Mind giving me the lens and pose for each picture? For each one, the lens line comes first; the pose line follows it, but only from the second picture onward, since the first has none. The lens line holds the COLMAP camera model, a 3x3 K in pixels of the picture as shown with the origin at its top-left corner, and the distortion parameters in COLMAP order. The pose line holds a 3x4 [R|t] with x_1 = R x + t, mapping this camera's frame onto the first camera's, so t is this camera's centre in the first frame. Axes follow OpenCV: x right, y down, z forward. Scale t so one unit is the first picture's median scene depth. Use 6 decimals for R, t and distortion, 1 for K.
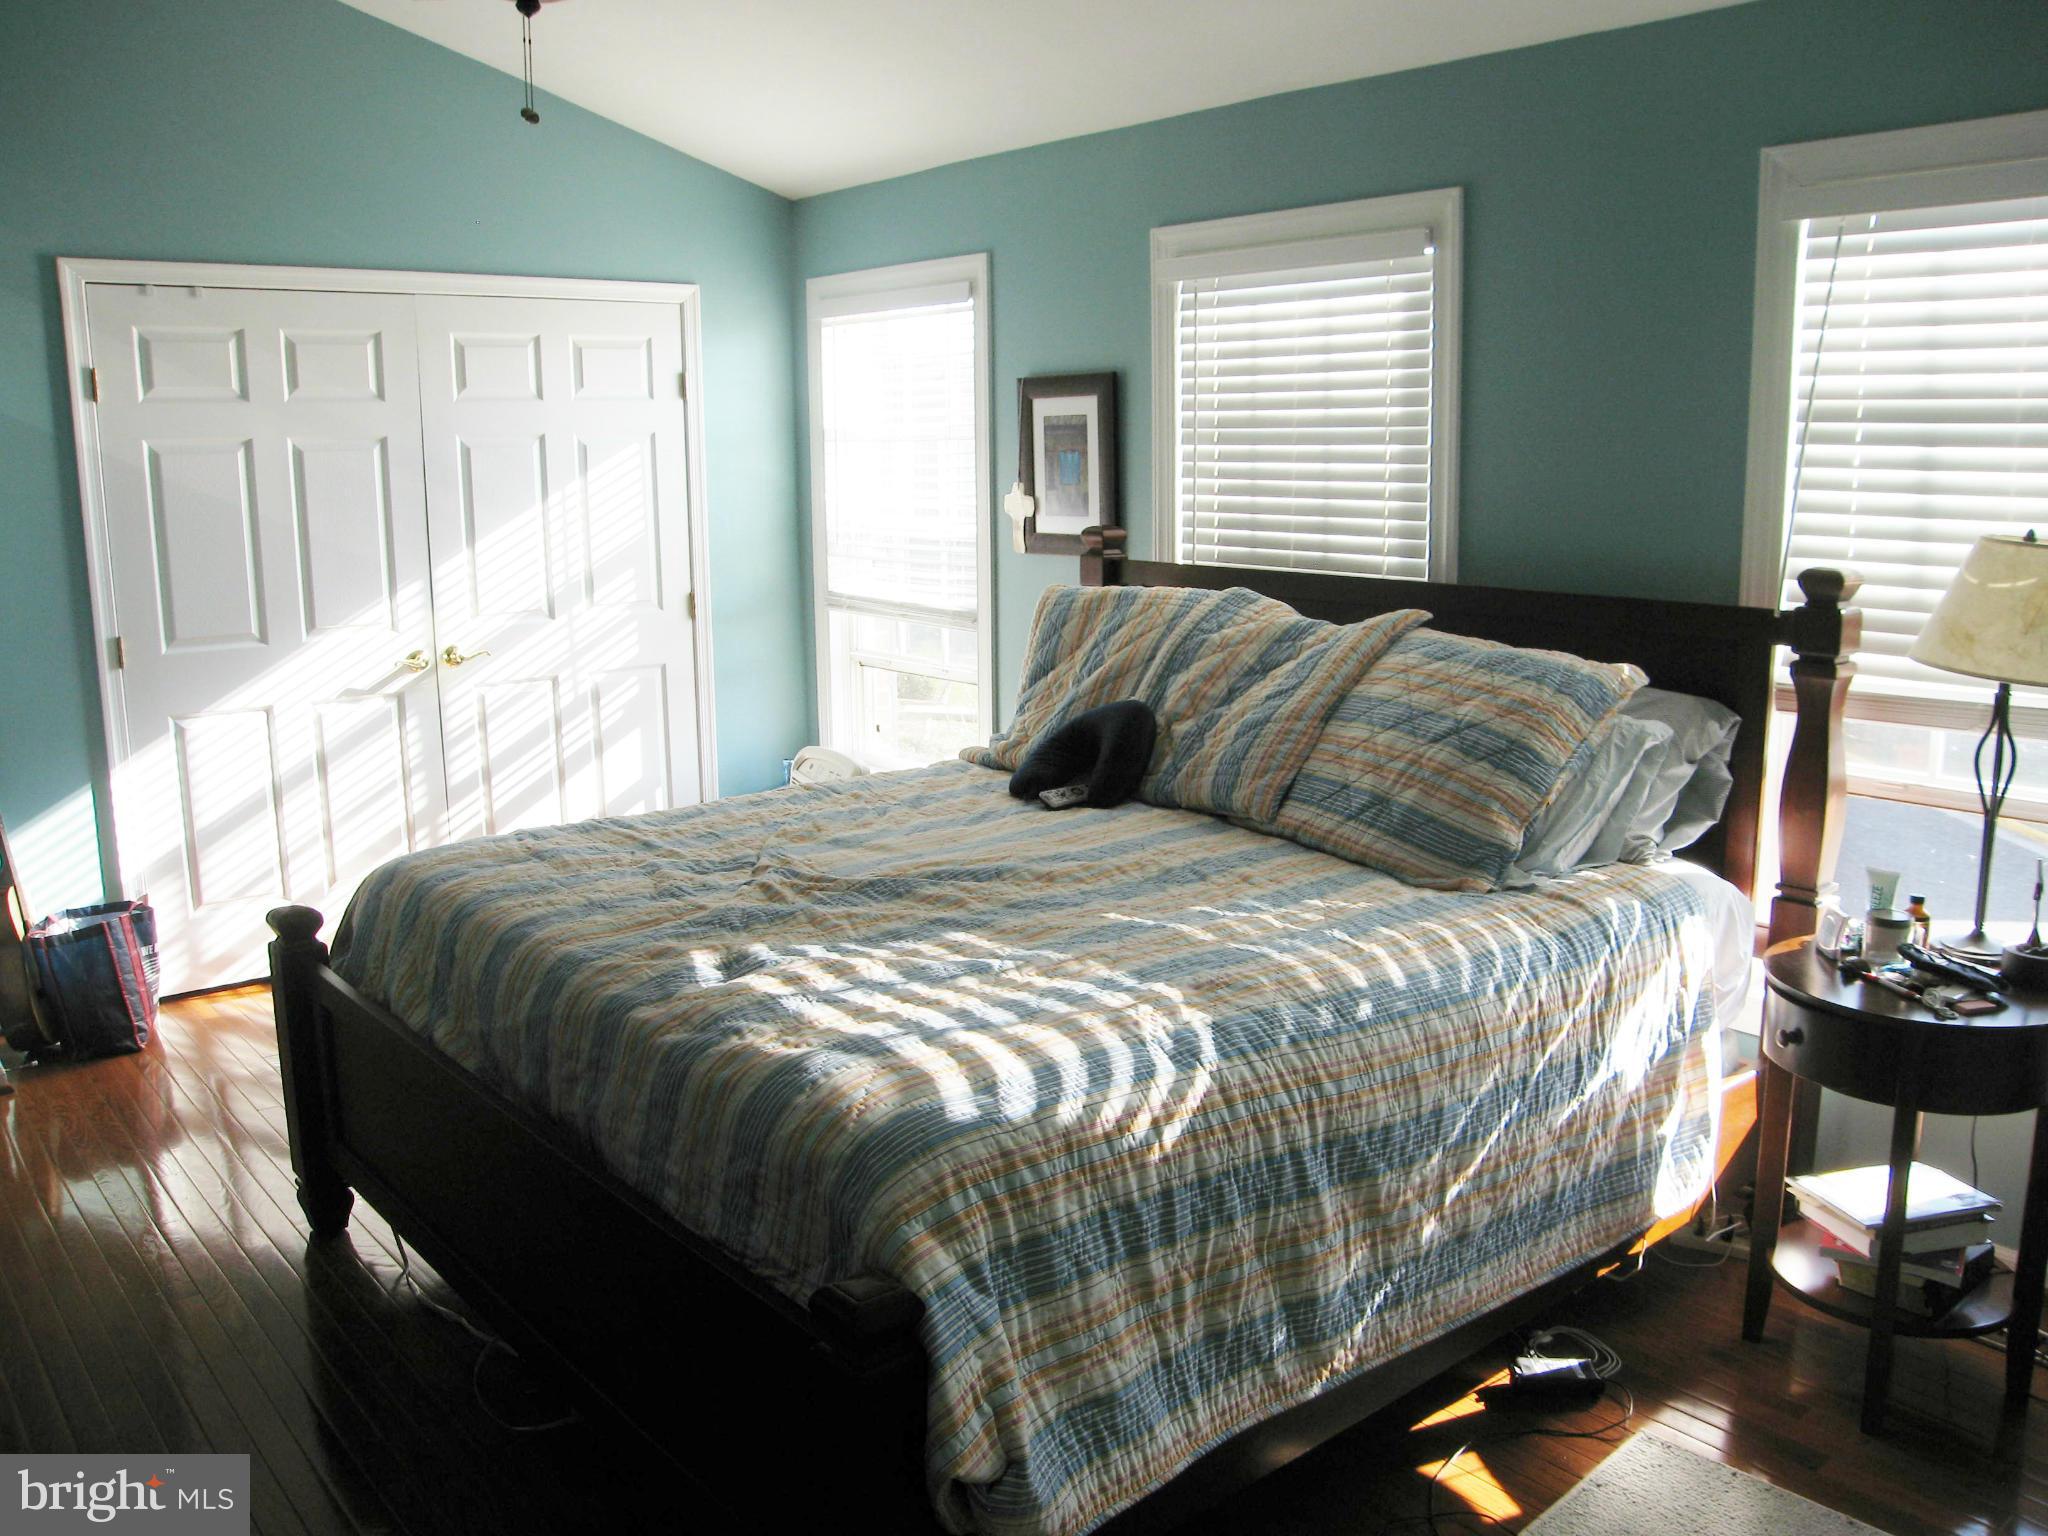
lens RADIAL K [[1692.5, 0, 1012.6], [0, 1692.5, 788.1], [0, 0, 1]] dist [-0.099724, 0.065909]
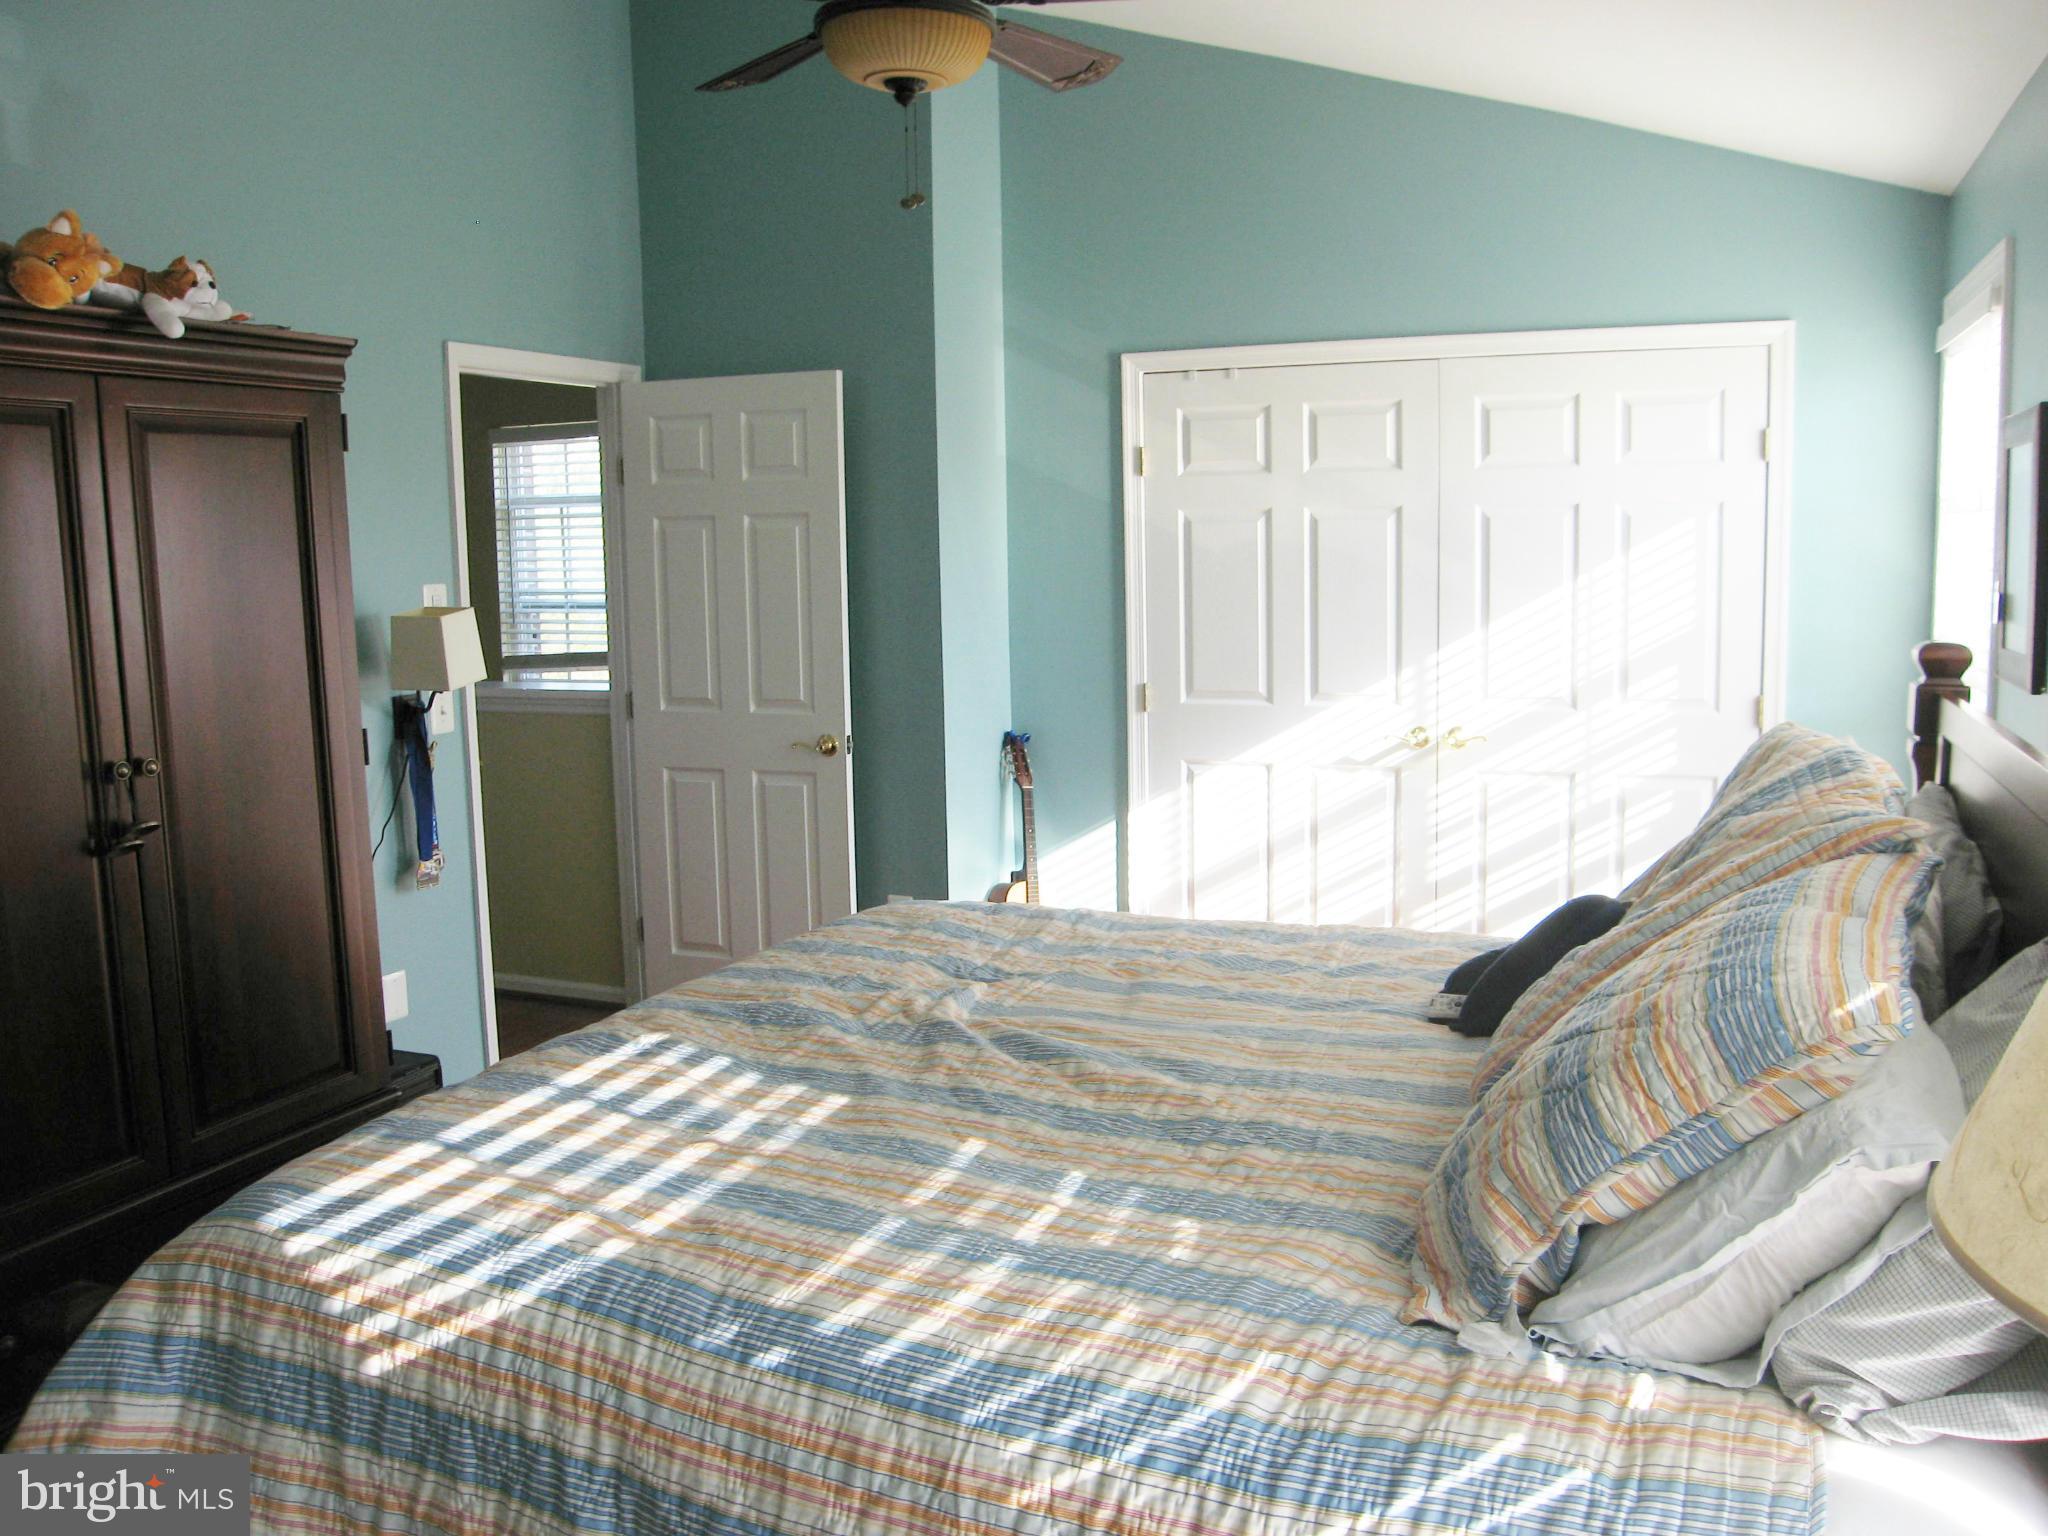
lens RADIAL K [[1692.5, 0, 1012.3], [0, 1692.5, 754.1], [0, 0, 1]] dist [-0.099724, 0.065909]
pose [[0.462174, 0.117175, -0.879014, 0.457875], [-0.167312, 0.984952, 0.043326, -0.083784], [0.870863, 0.127045, 0.474824, 0.405248]]
